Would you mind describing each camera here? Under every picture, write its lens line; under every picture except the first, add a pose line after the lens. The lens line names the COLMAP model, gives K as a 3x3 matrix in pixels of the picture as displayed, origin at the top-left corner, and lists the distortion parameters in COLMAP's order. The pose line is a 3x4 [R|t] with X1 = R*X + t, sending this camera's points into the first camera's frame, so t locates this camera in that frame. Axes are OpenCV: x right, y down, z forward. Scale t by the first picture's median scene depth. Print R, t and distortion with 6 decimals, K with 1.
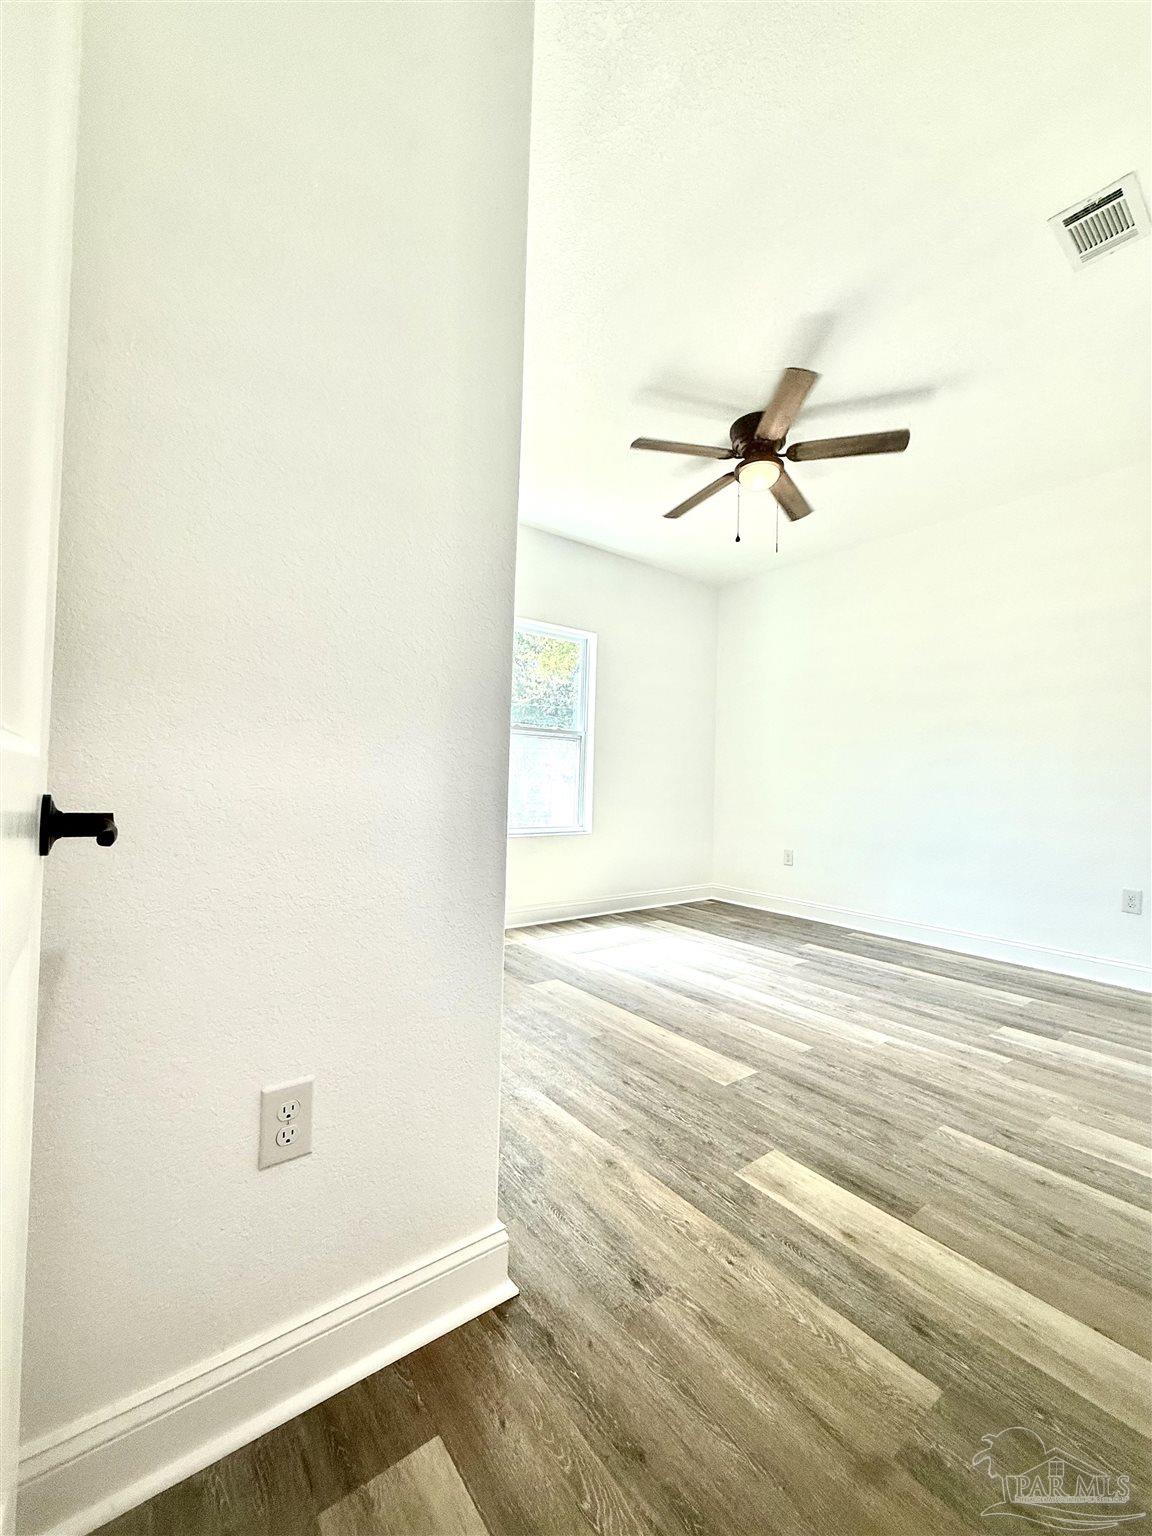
lens RADIAL K [[609.3, 0, 568.3], [0, 609.3, 766.9], [0, 0, 1]] dist [0.000970, -0.000149]
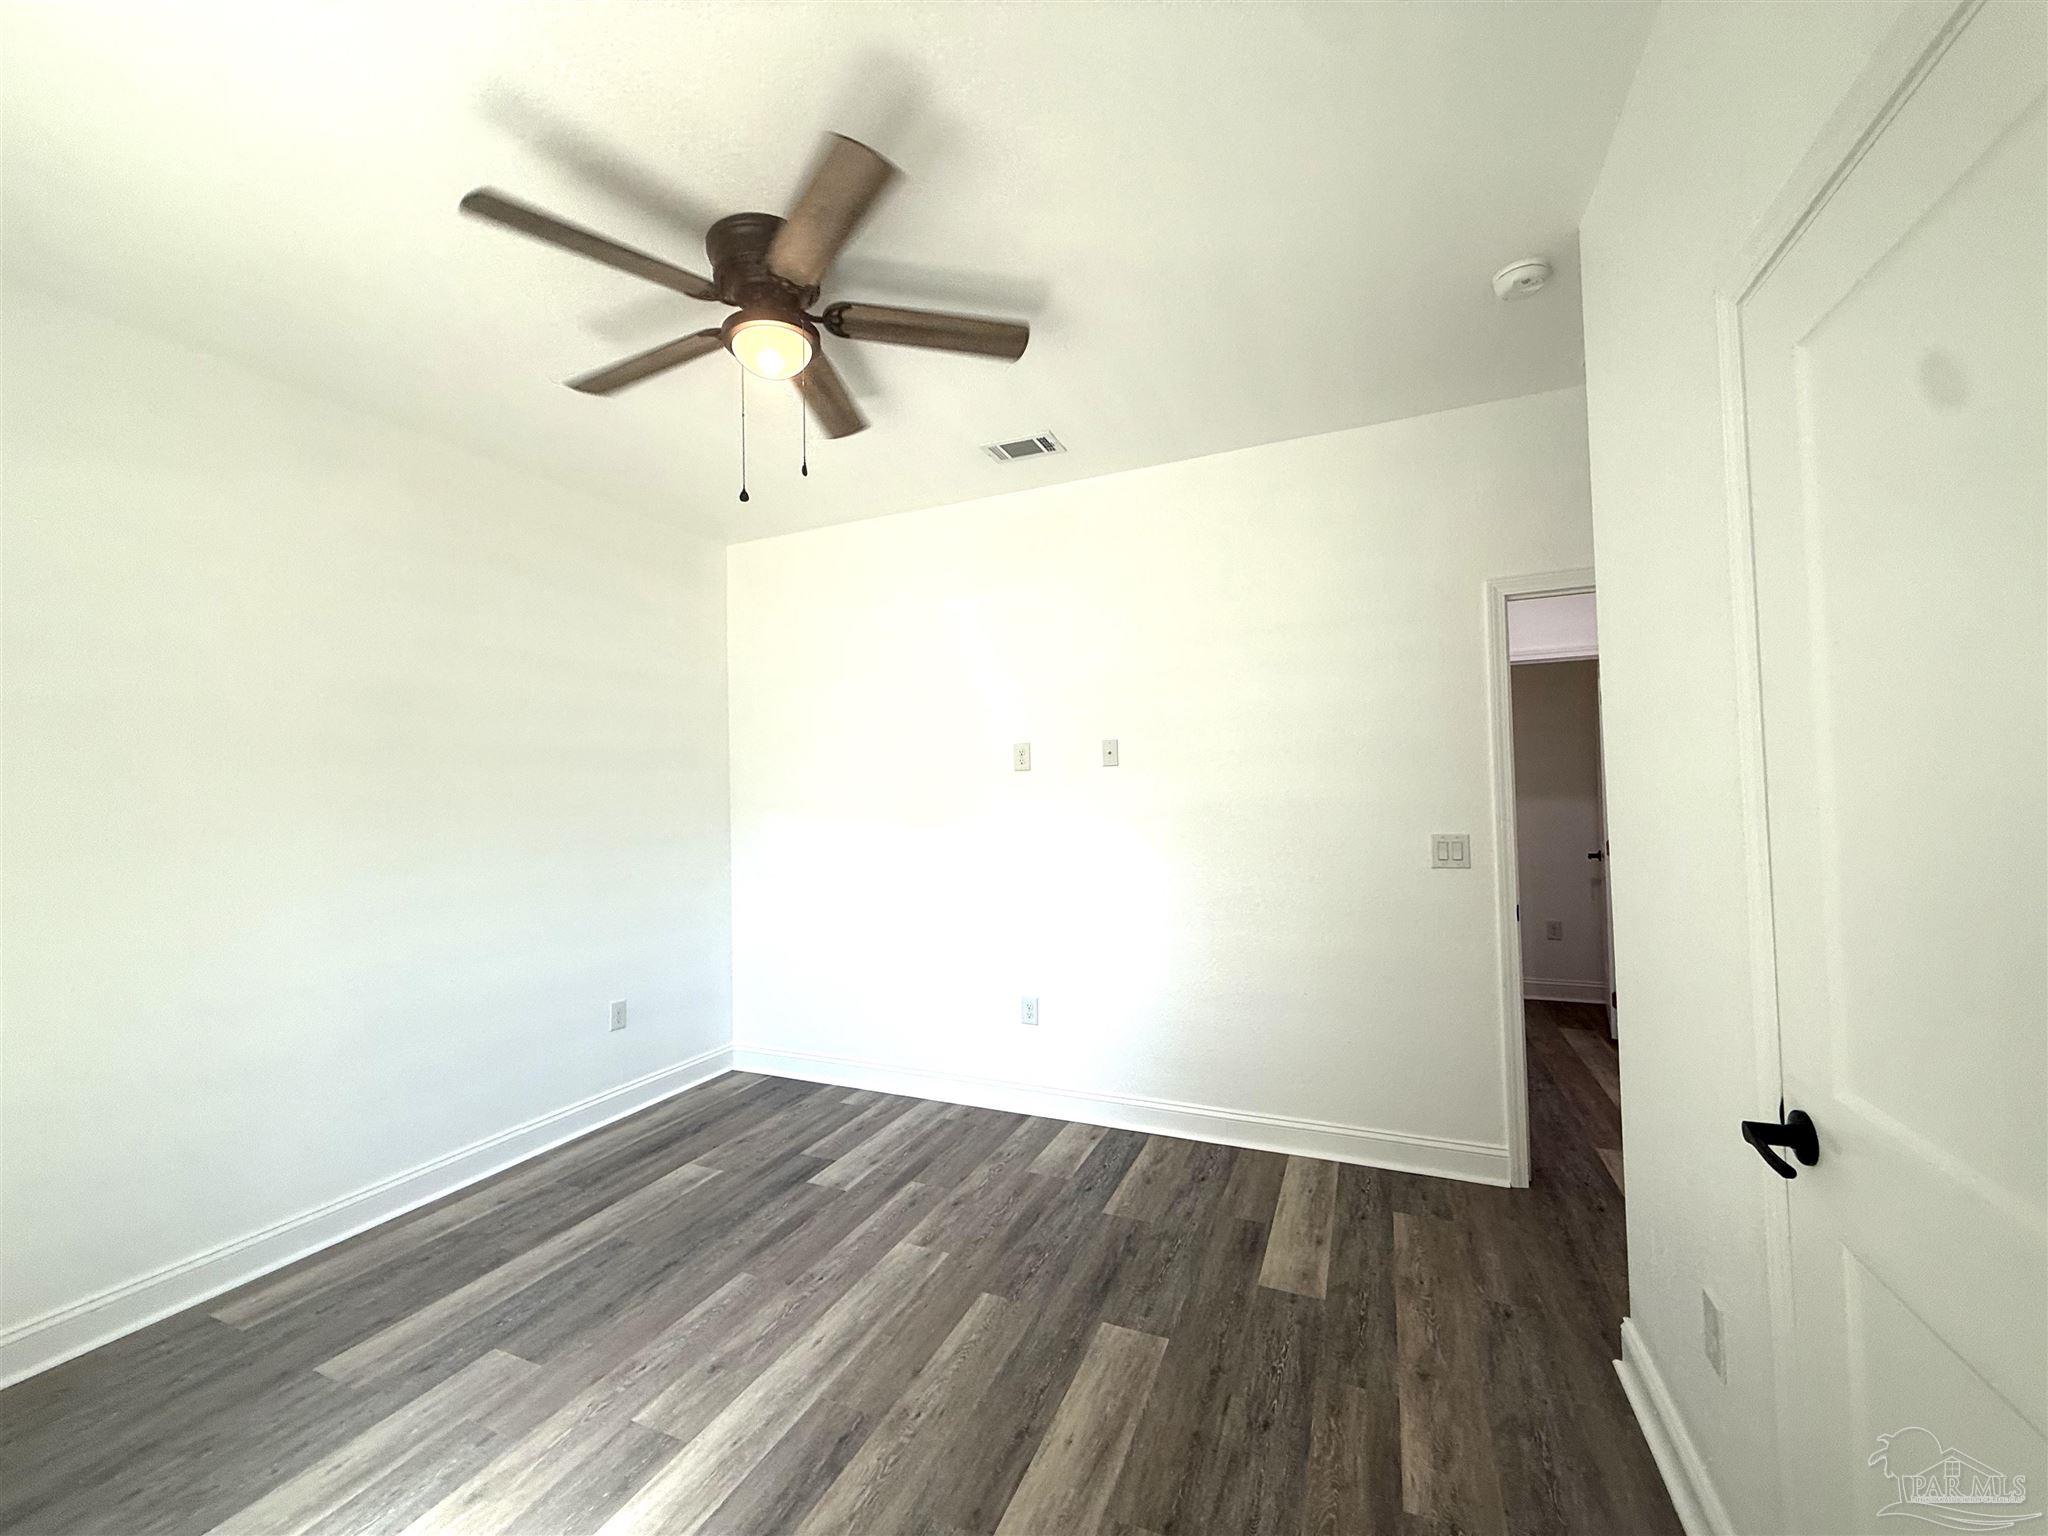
lens RADIAL K [[812.4, 0, 1024.0], [0, 812.4, 768.0], [0, 0, 1]] dist [0.000970, -0.000149]
pose [[-0.486635, 0.010631, 0.873541, -0.500249], [-0.008953, 0.999813, -0.017156, -0.158494], [-0.873559, -0.016170, -0.486449, 1.504815]]
